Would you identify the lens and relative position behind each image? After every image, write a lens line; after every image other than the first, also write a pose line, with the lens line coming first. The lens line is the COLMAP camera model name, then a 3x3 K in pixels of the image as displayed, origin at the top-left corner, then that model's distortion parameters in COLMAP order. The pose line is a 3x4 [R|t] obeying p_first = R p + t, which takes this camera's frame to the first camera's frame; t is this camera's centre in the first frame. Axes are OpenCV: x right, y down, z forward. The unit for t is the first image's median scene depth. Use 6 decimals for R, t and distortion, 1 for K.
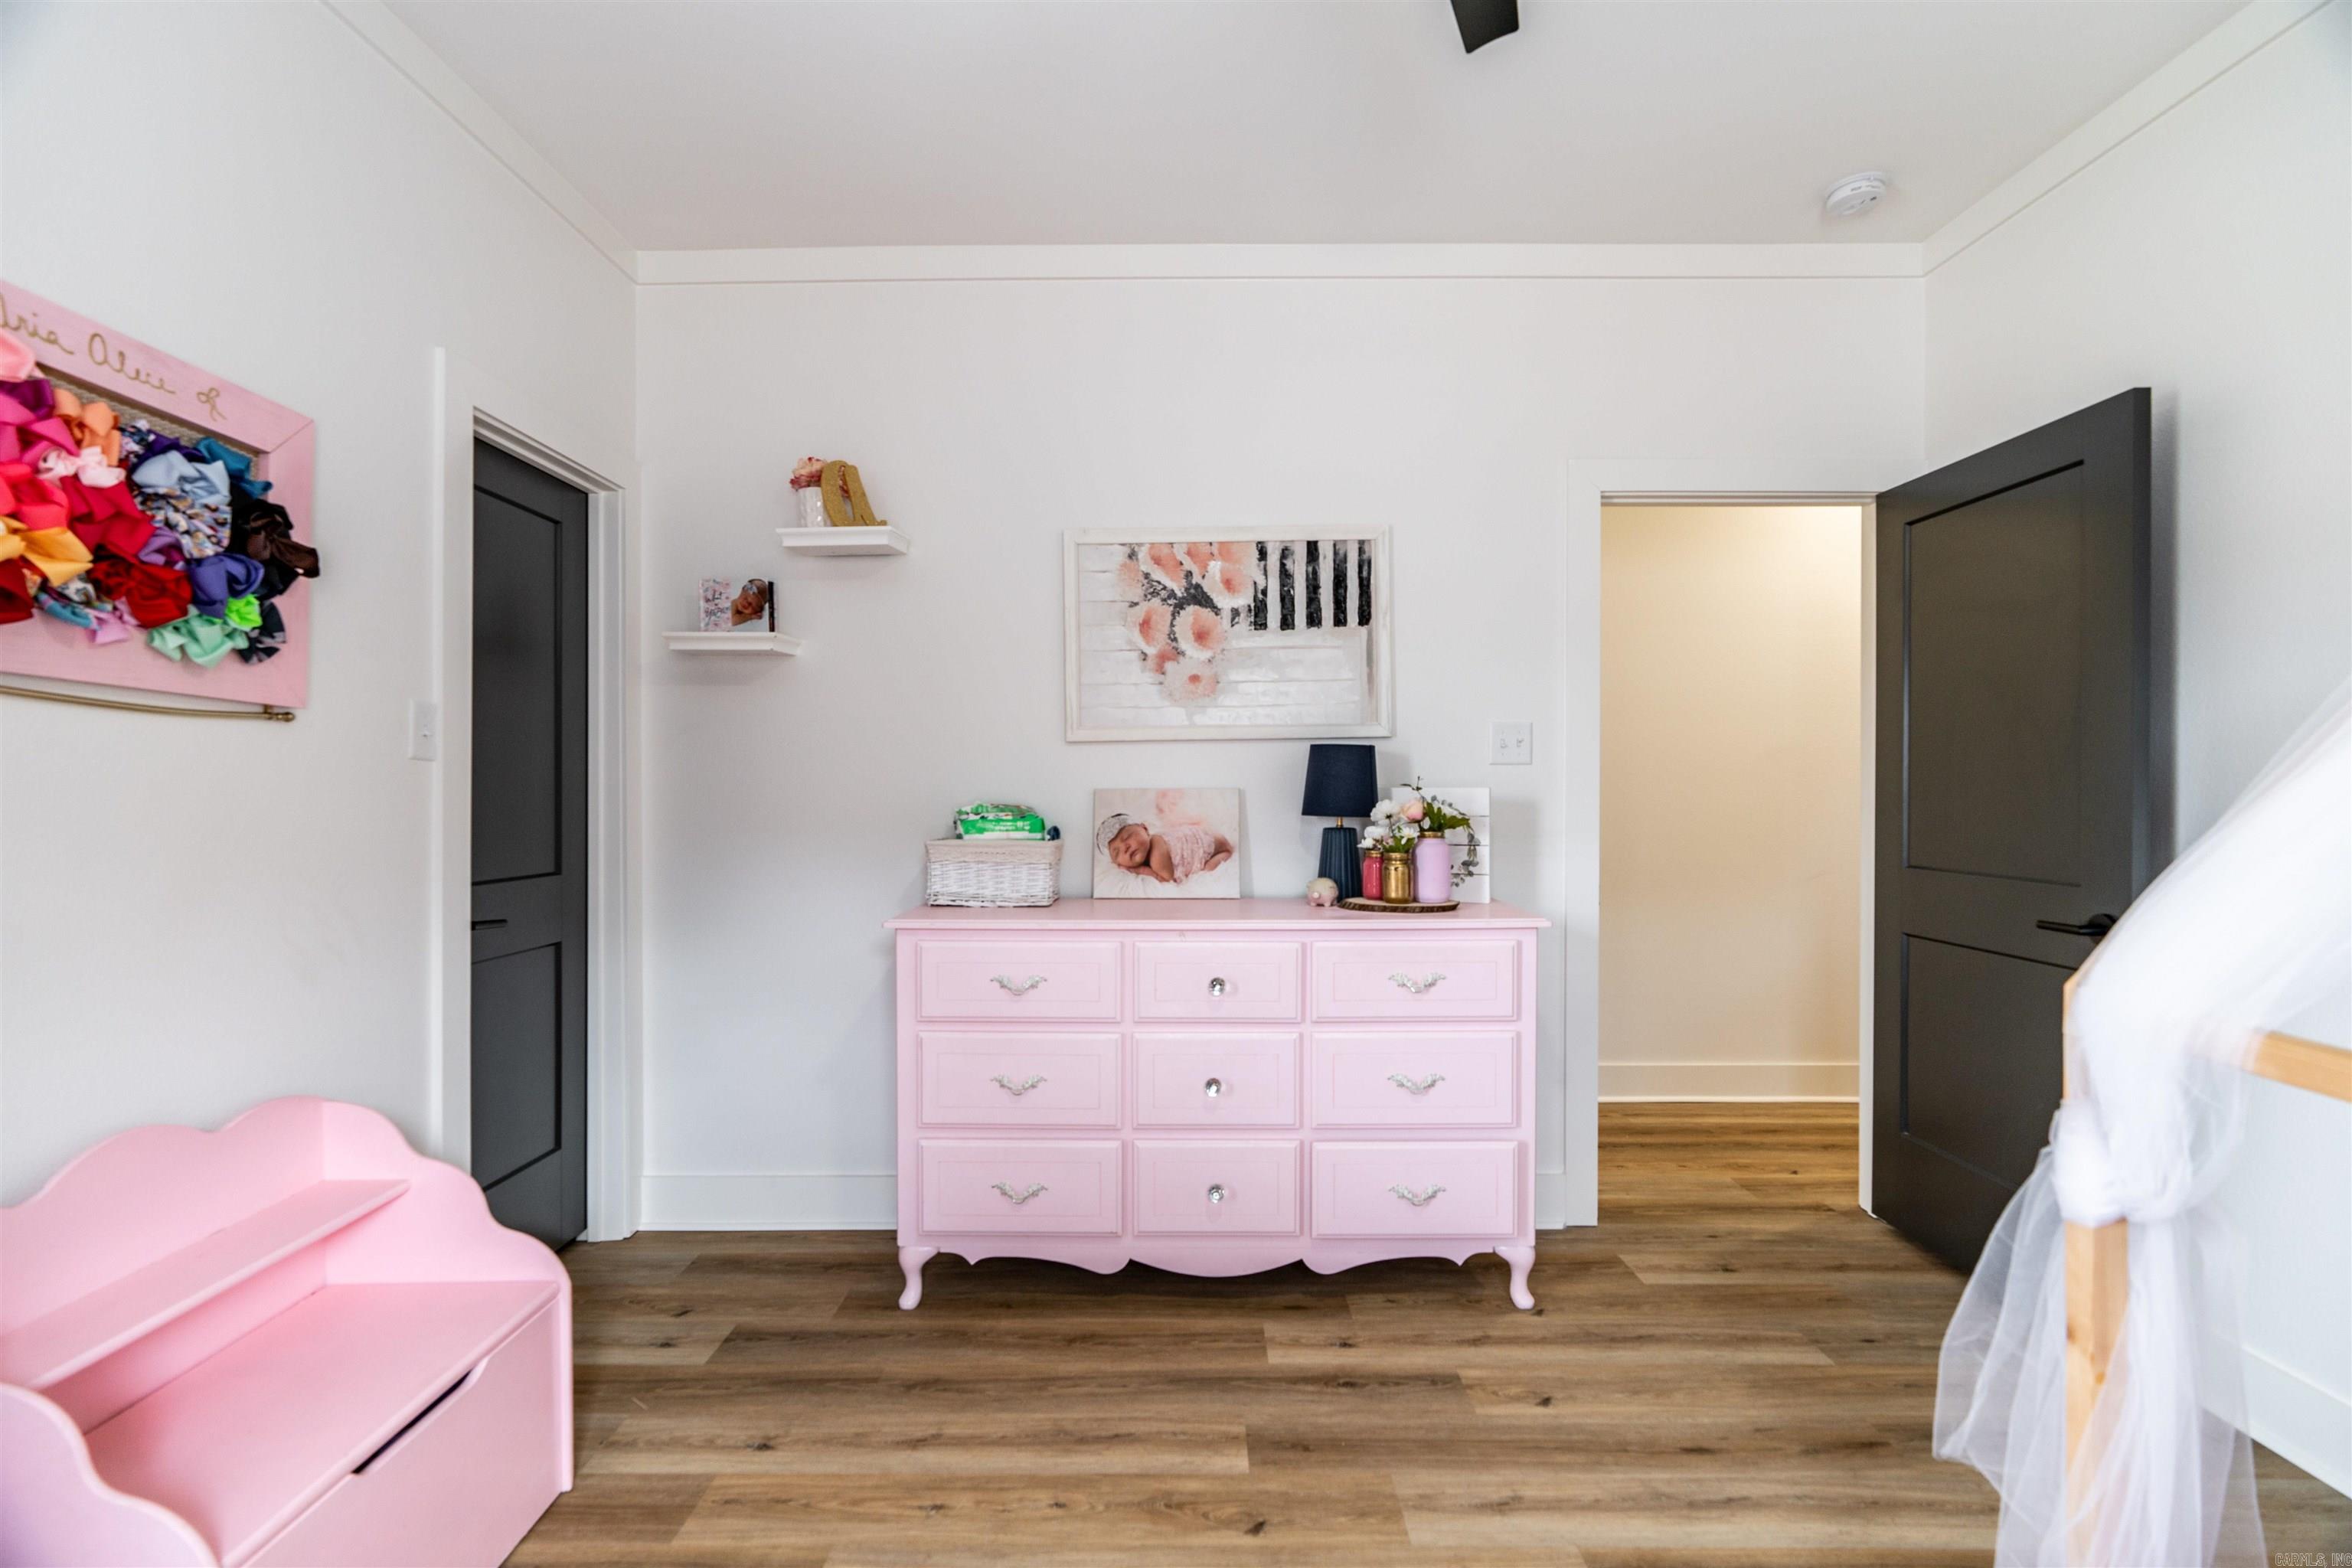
lens RADIAL K [[1063.2, 0, 1169.0], [0, 1063.2, 783.8], [0, 0, 1]] dist [-0.007710, 0.002218]
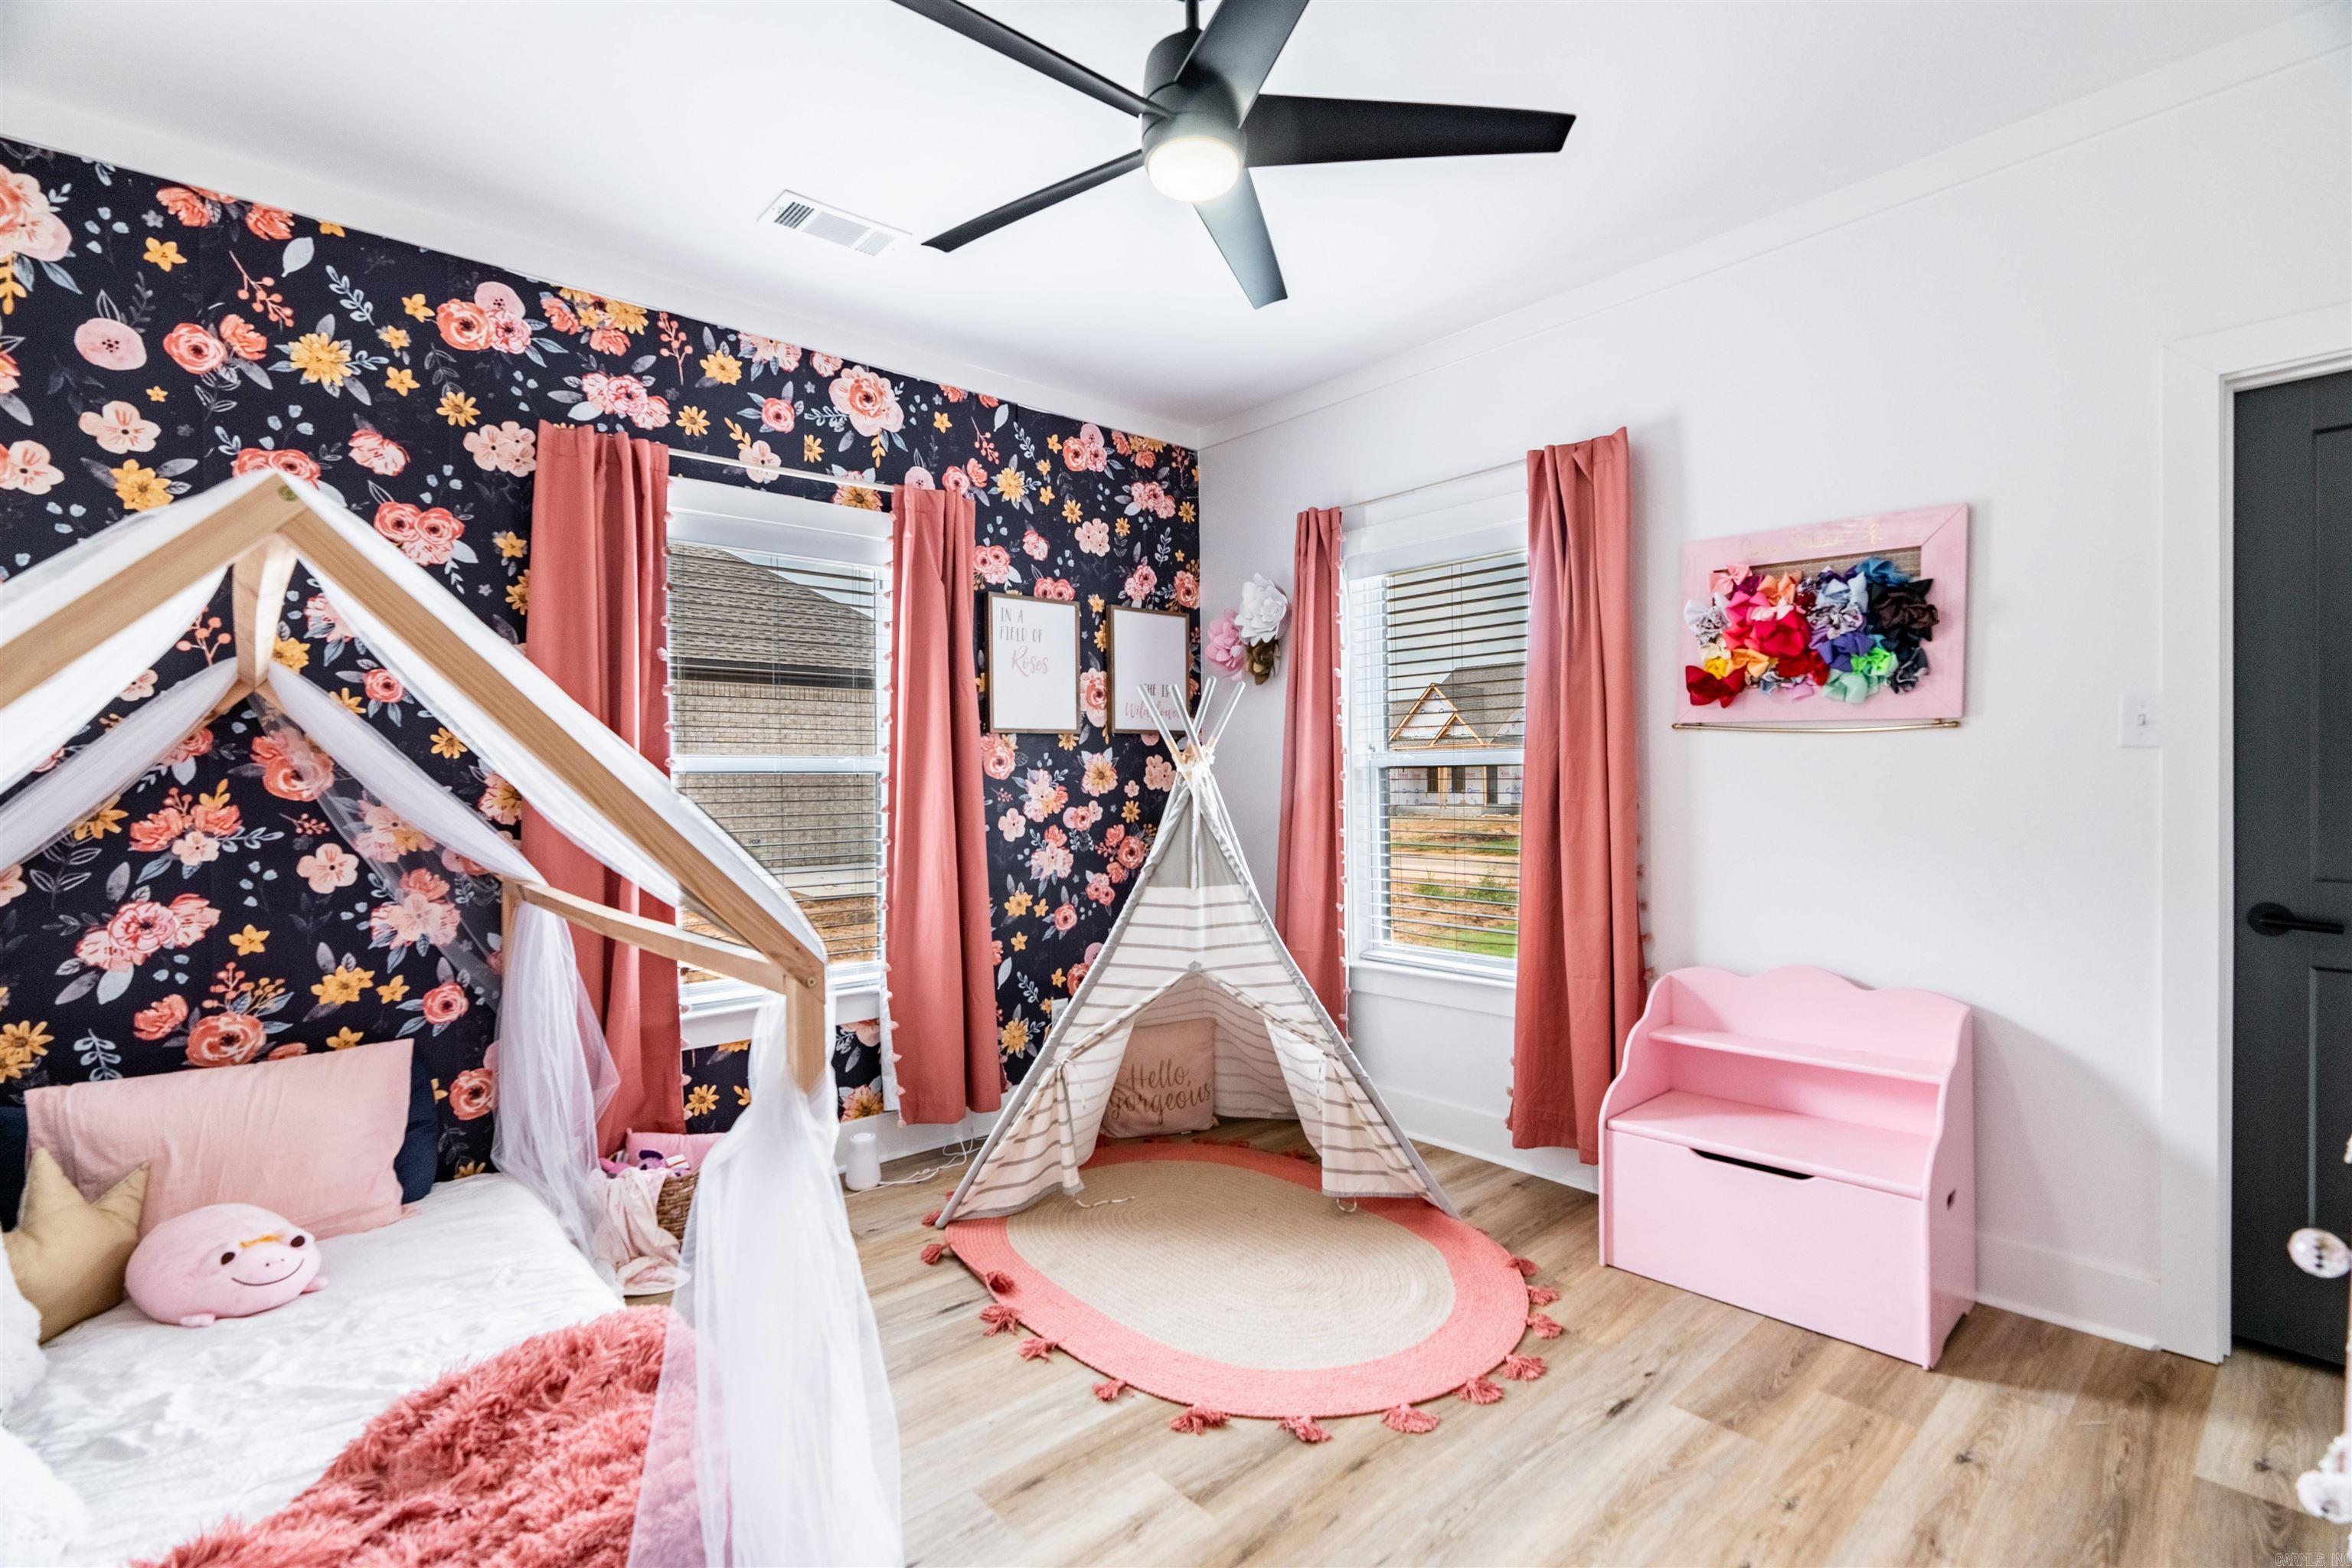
lens RADIAL K [[1063.2, 0, 1171.9], [0, 1063.2, 789.0], [0, 0, 1]] dist [-0.007710, 0.002218]
pose [[-0.743162, 0.009913, -0.669038, 0.917883], [0.015491, 0.999877, -0.002393, 0.009024], [0.668932, -0.012143, -0.743224, 1.443507]]
